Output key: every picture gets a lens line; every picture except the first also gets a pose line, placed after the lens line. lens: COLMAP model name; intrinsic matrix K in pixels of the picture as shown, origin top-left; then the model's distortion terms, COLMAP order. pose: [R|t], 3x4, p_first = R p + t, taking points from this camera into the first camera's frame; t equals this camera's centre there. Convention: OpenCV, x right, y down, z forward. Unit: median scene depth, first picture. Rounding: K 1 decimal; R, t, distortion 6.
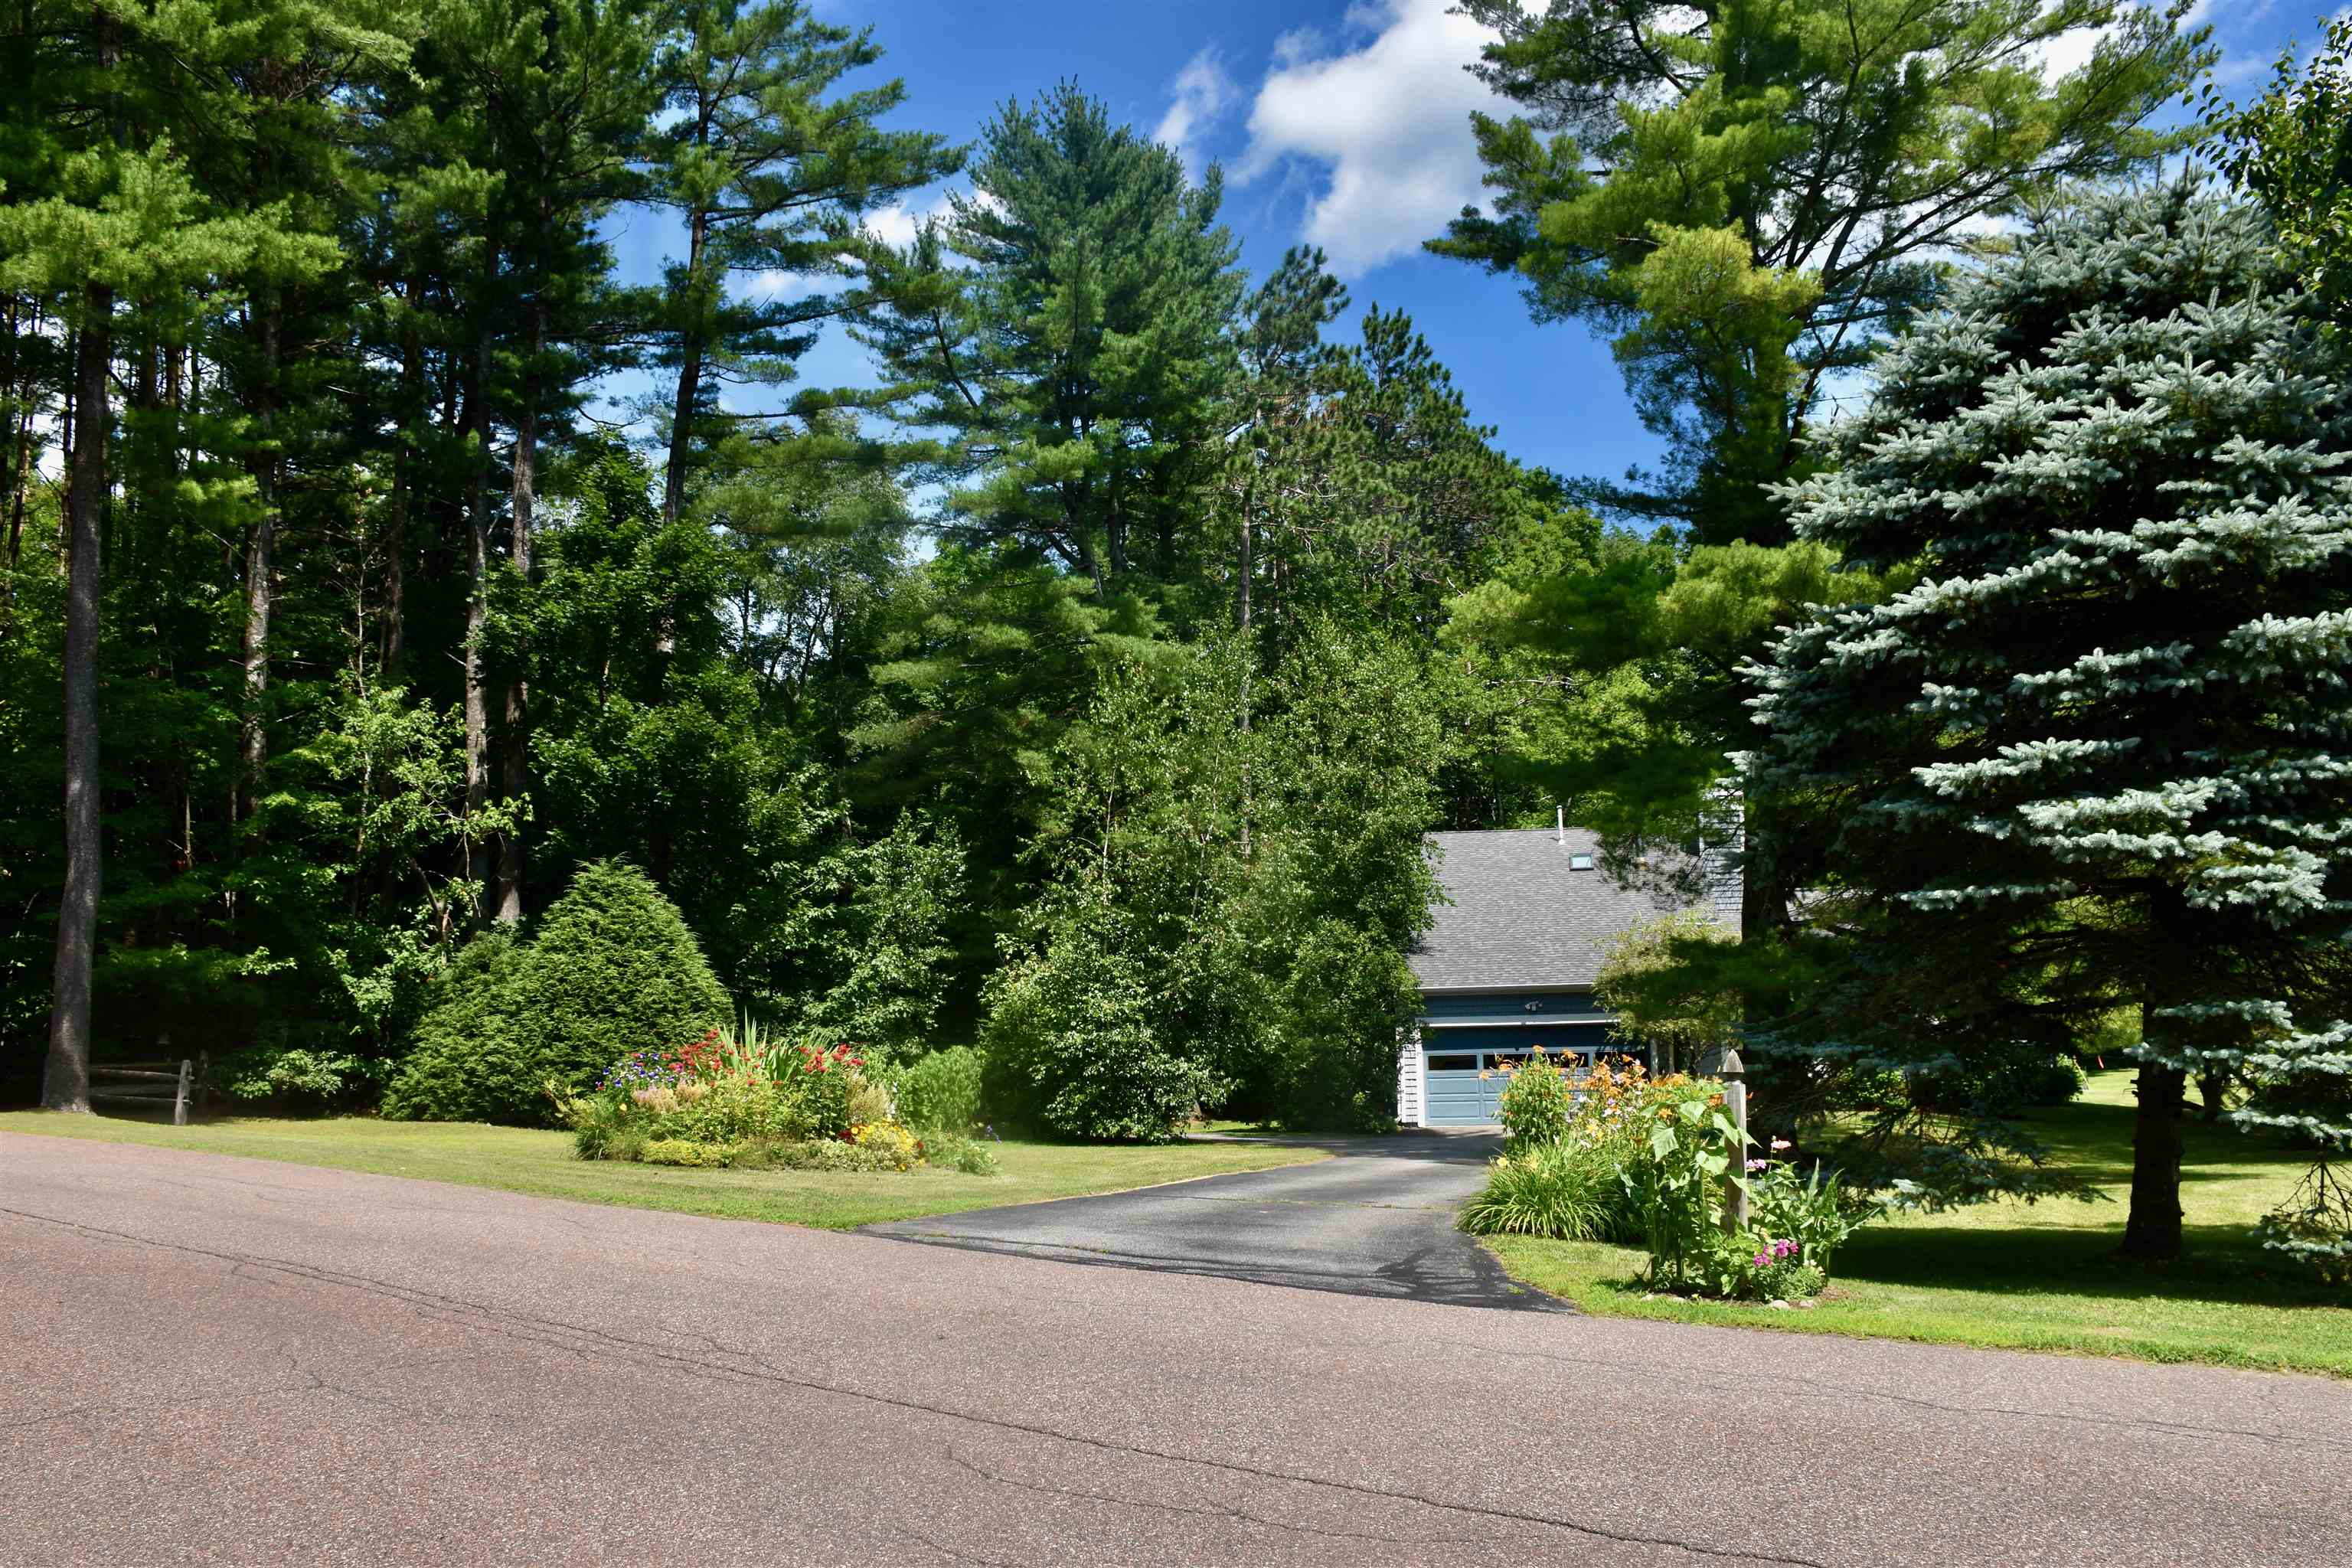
lens RADIAL K [[1880.2, 0, 1176.0], [0, 1880.2, 784.0], [0, 0, 1]] dist [-0.168987, 0.129555]
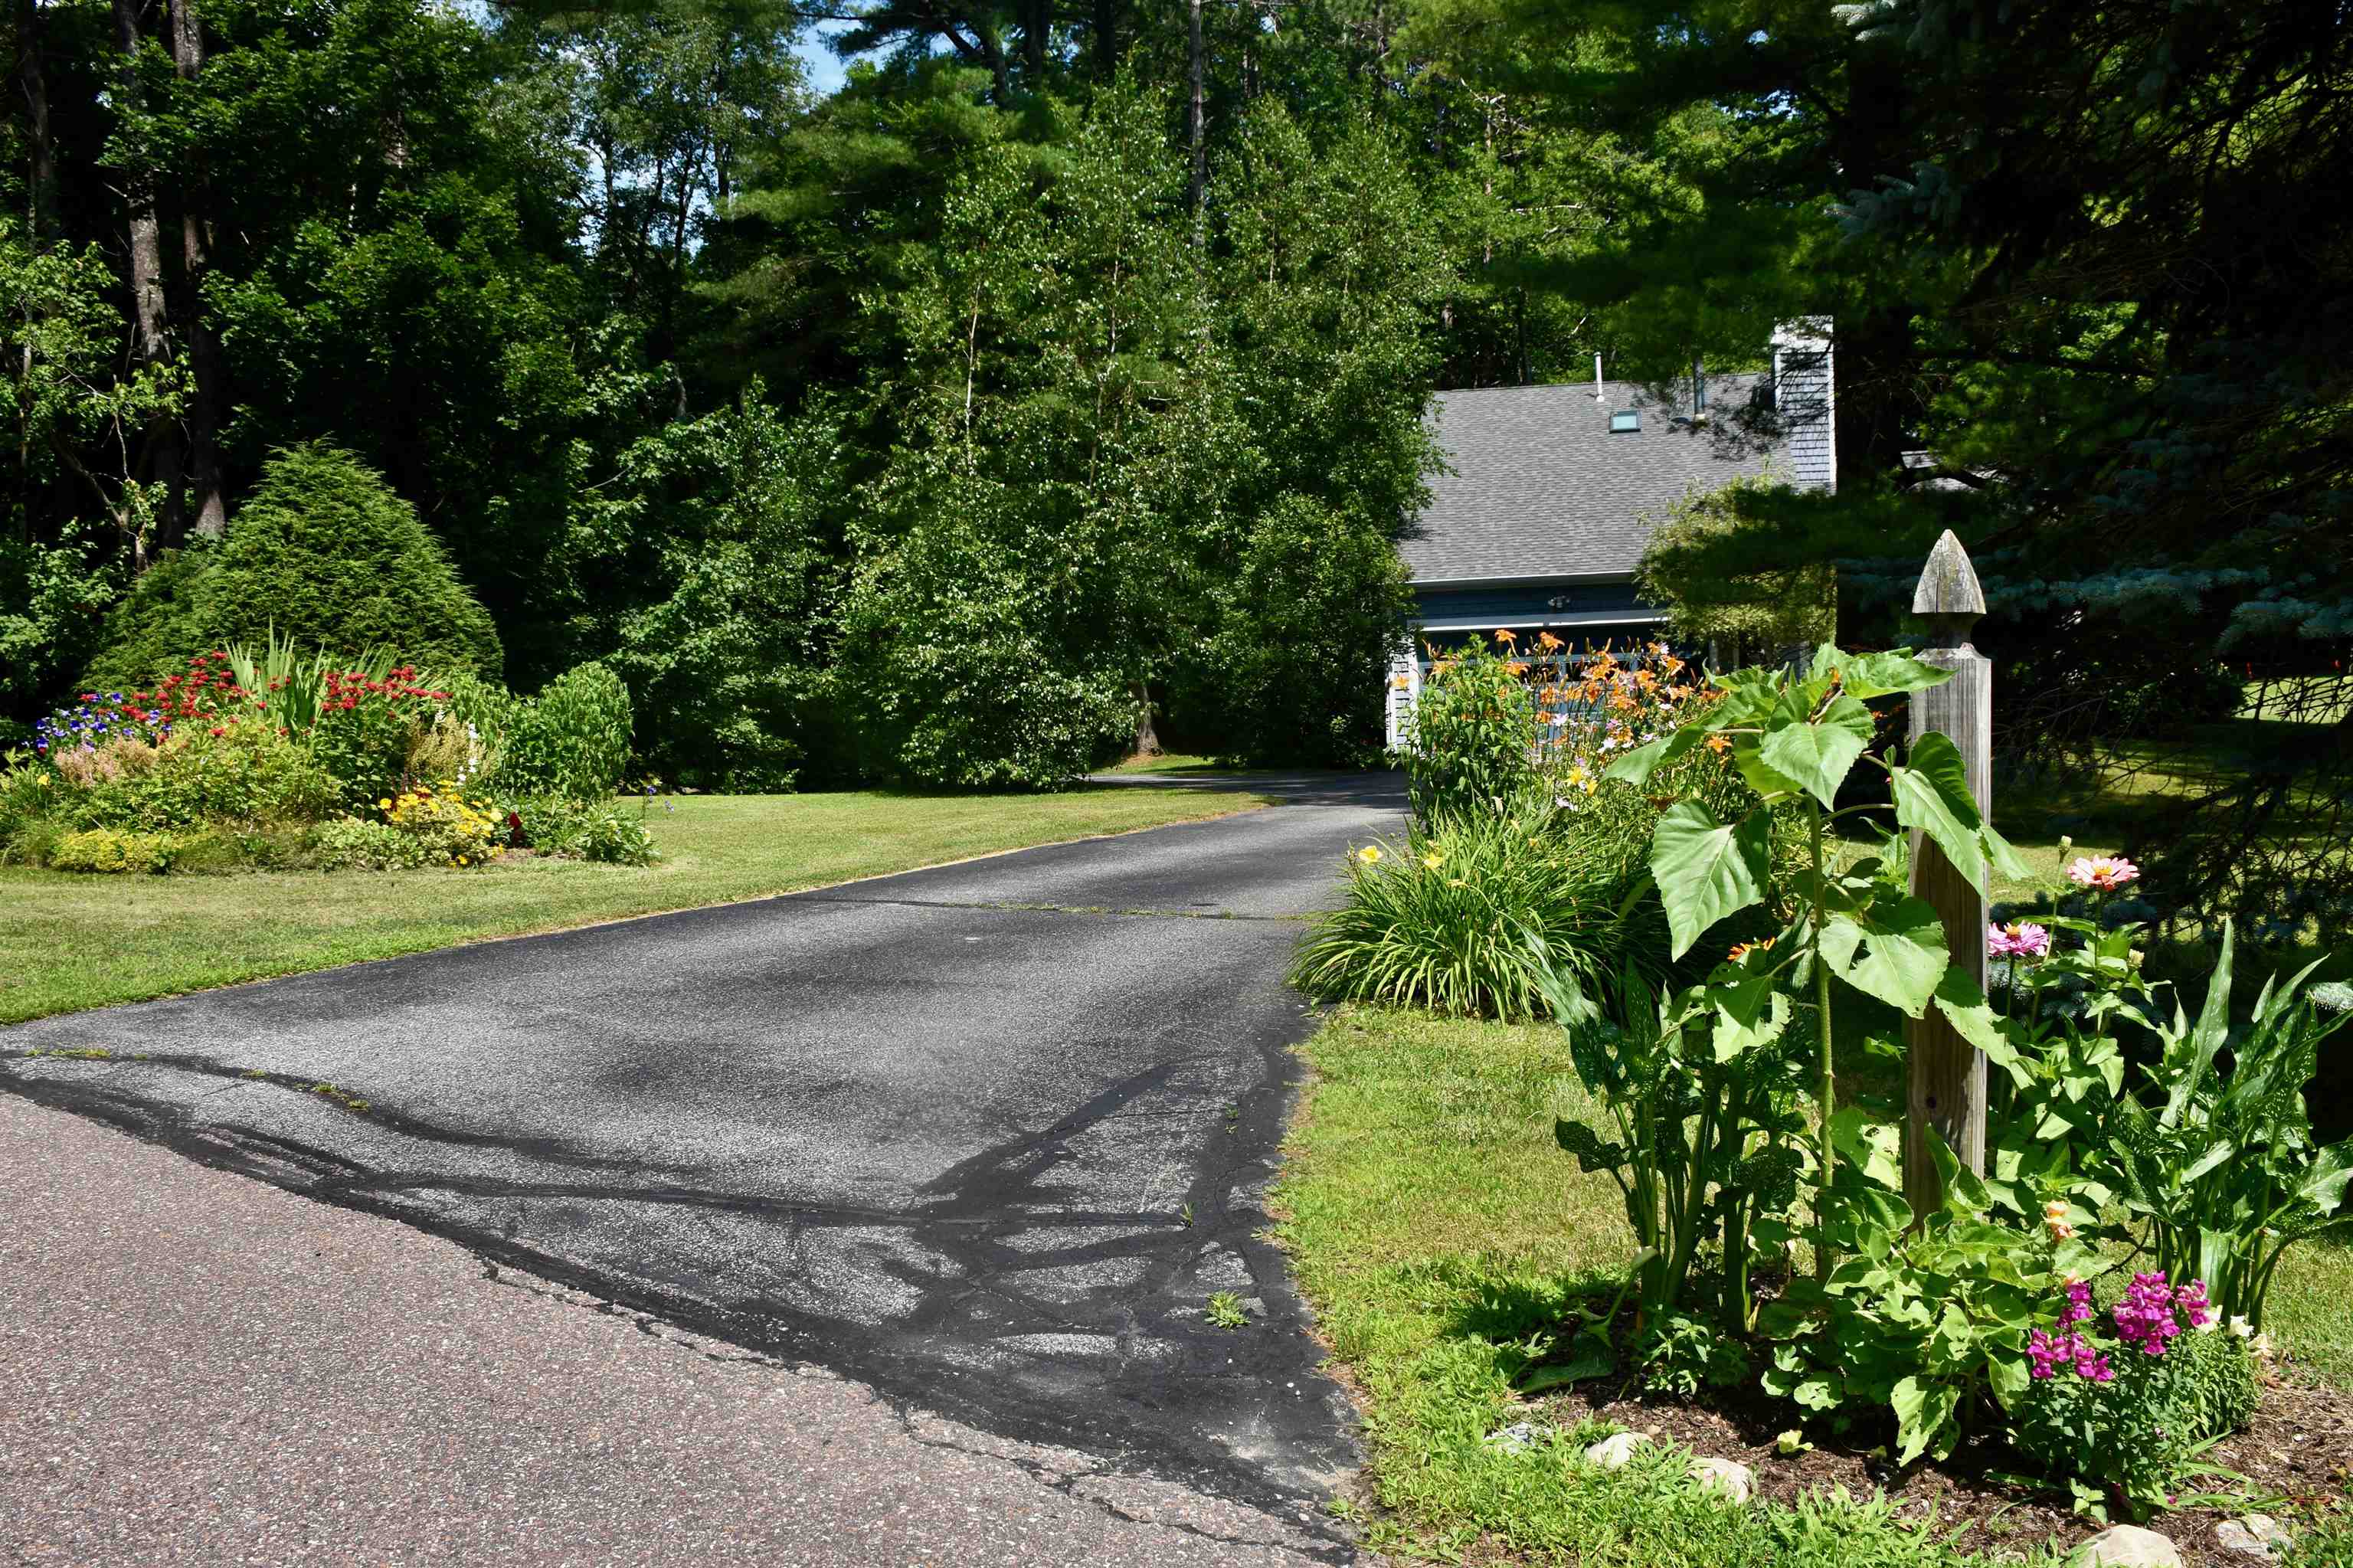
lens RADIAL K [[1852.2, 0, 1232.9], [0, 1852.2, 793.9], [0, 0, 1]] dist [-0.143149, 0.114691]
pose [[0.999579, -0.026517, -0.011803, 0.071592], [0.028347, 0.979237, 0.200725, 0.045059], [0.006236, -0.200975, 0.979576, 0.263500]]
